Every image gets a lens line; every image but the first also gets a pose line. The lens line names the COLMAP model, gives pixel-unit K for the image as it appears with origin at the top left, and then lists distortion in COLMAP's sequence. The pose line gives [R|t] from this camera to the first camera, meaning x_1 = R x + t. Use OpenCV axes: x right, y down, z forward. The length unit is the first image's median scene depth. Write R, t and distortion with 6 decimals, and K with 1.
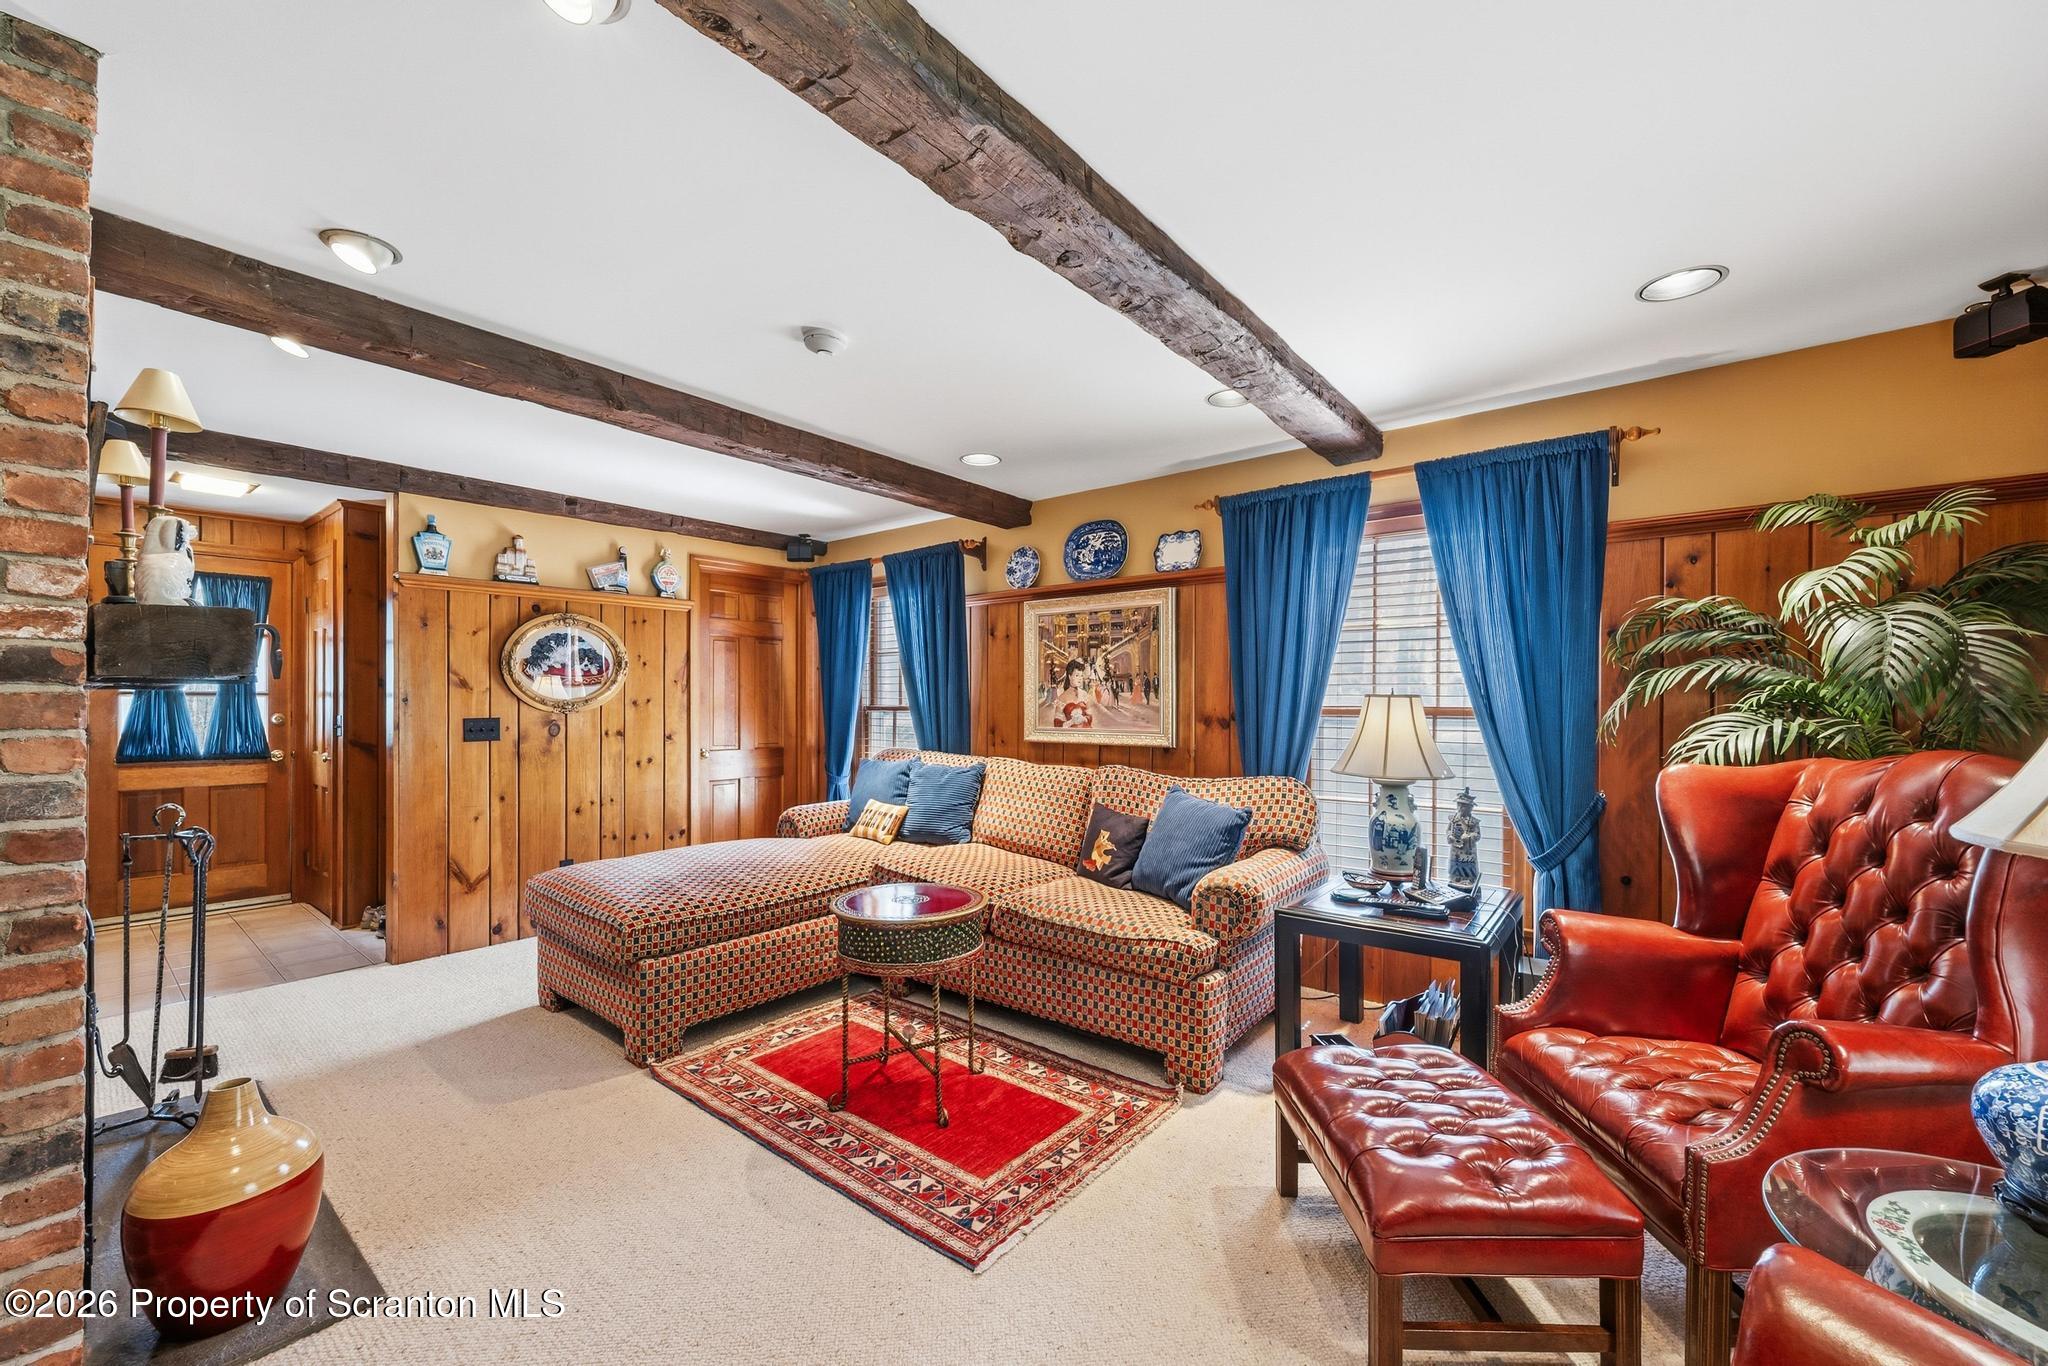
lens RADIAL K [[805.8, 0, 1026.5], [0, 805.8, 697.4], [0, 0, 1]] dist [-0.008546, -0.000067]
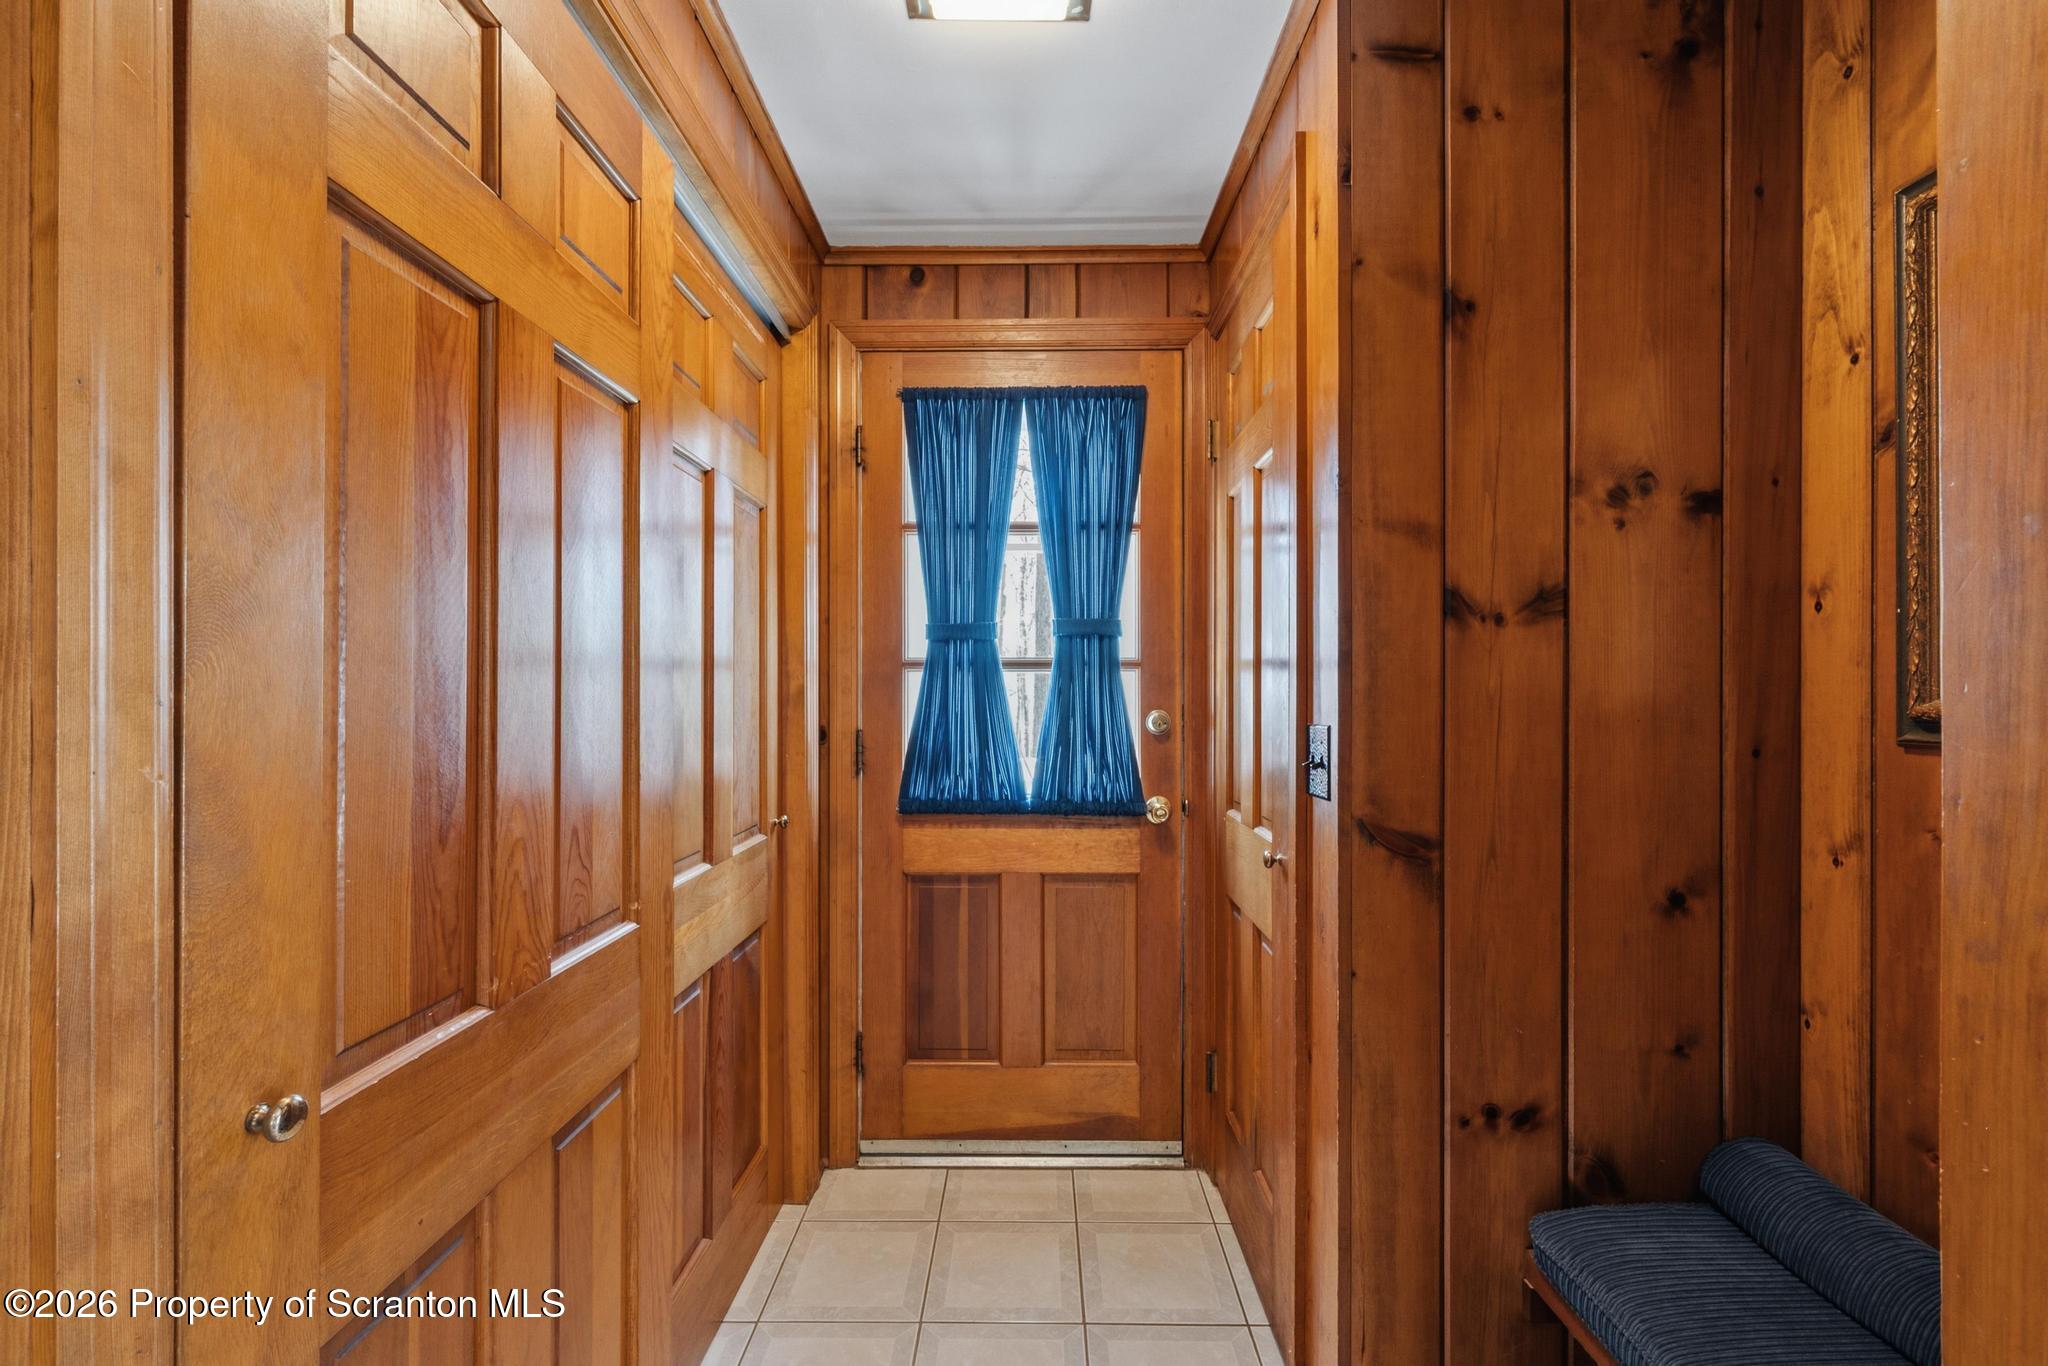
lens RADIAL K [[805.8, 0, 1025.8], [0, 805.8, 684.7], [0, 0, 1]] dist [-0.008546, -0.000067]
pose [[0.612430, -0.000659, -0.790525, -0.659360], [0.003534, 0.999992, 0.001904, 0.005869], [0.790517, -0.003960, 0.612427, 0.702124]]
